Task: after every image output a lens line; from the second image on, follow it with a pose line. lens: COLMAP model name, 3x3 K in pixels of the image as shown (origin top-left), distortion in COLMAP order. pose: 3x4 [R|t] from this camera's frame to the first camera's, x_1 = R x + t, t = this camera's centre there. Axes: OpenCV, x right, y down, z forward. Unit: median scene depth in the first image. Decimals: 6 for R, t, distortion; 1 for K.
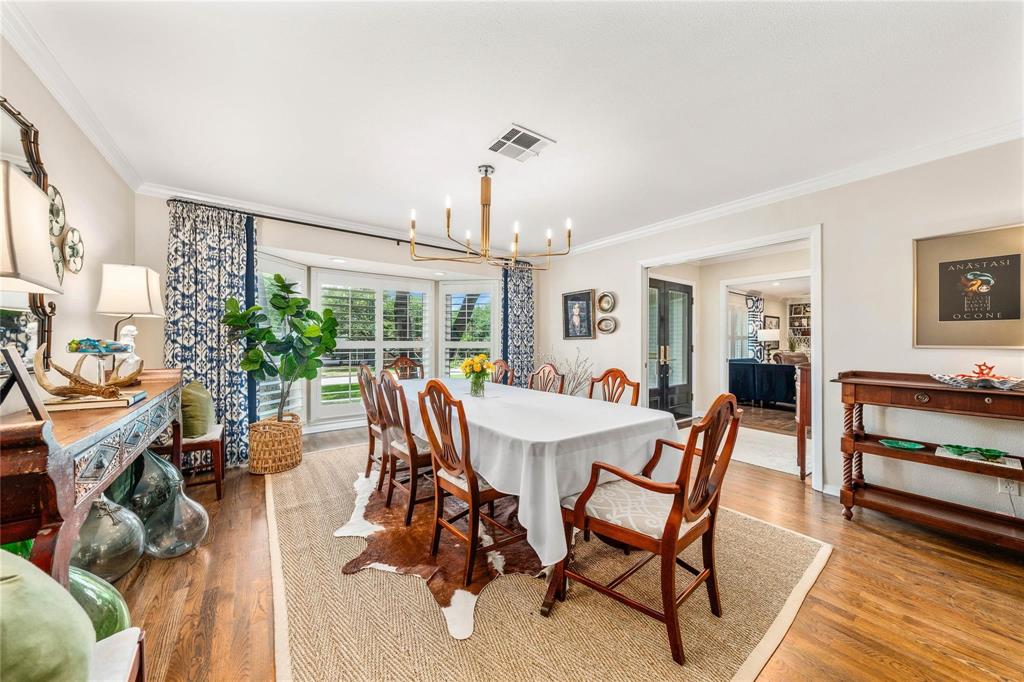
lens RADIAL K [[354.3, 0, 517.8], [0, 354.3, 342.1], [0, 0, 1]] dist [-0.002207, -0.000065]
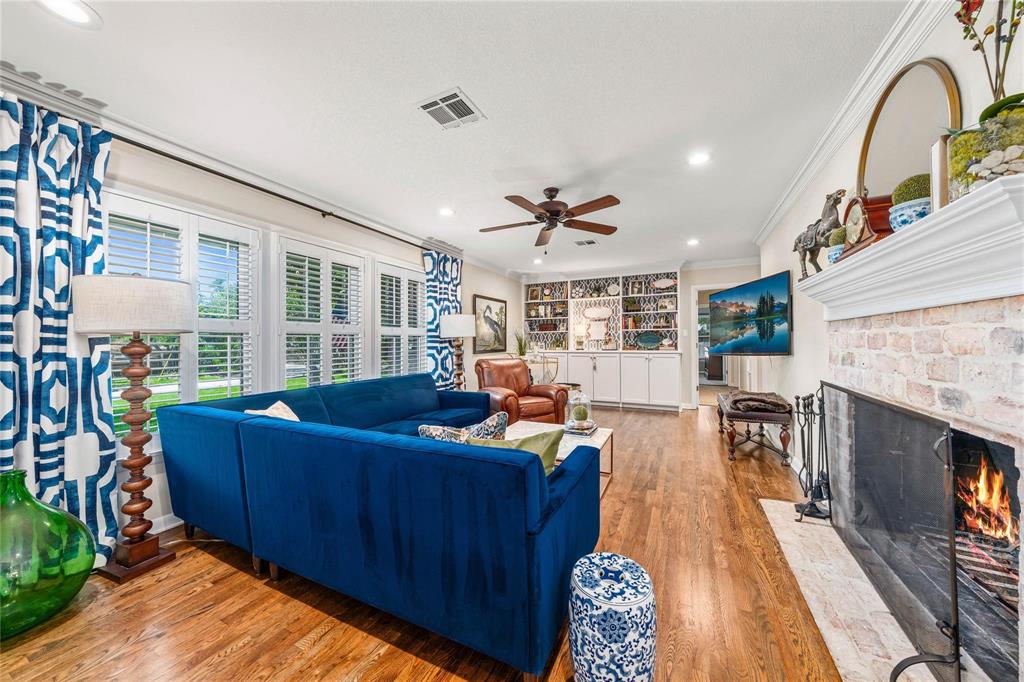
lens RADIAL K [[354.3, 0, 511.2], [0, 354.3, 340.5], [0, 0, 1]] dist [-0.002207, -0.000065]
pose [[0.892144, -0.005570, 0.451716, 0.533151], [0.006855, 0.999976, -0.001208, 0.001452], [-0.451698, 0.004174, 0.892161, 0.497754]]
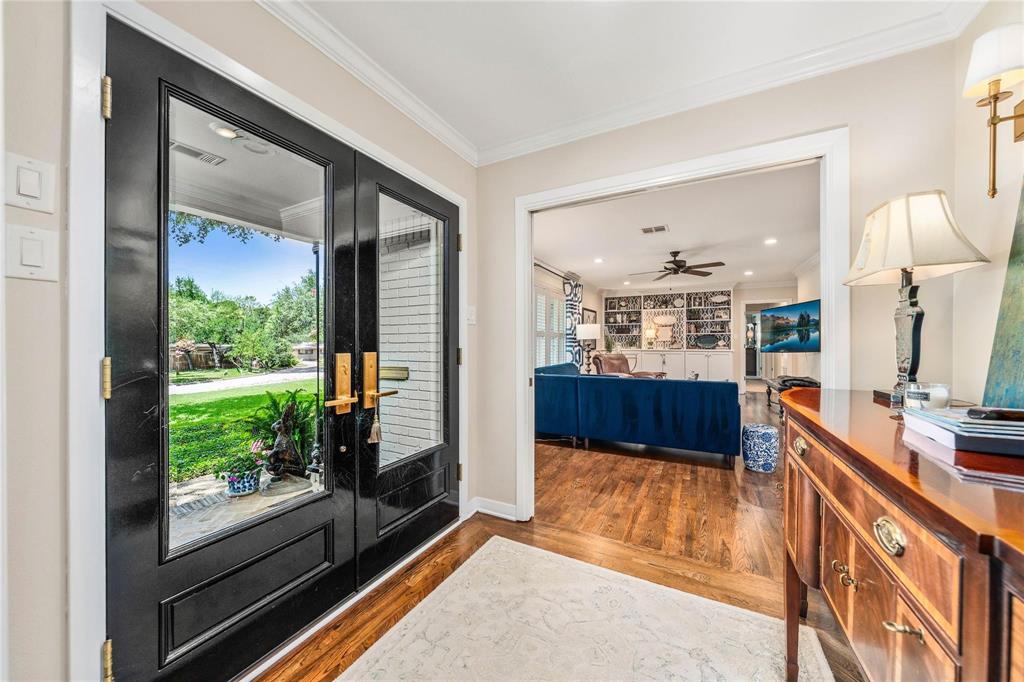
lens RADIAL K [[354.3, 0, 511.4], [0, 354.3, 341.3], [0, 0, 1]] dist [-0.002207, -0.000065]
pose [[0.906562, -0.001287, 0.422071, 0.233806], [0.000563, 0.999998, 0.001839, -0.001000], [-0.422073, -0.001429, 0.906561, 0.373954]]
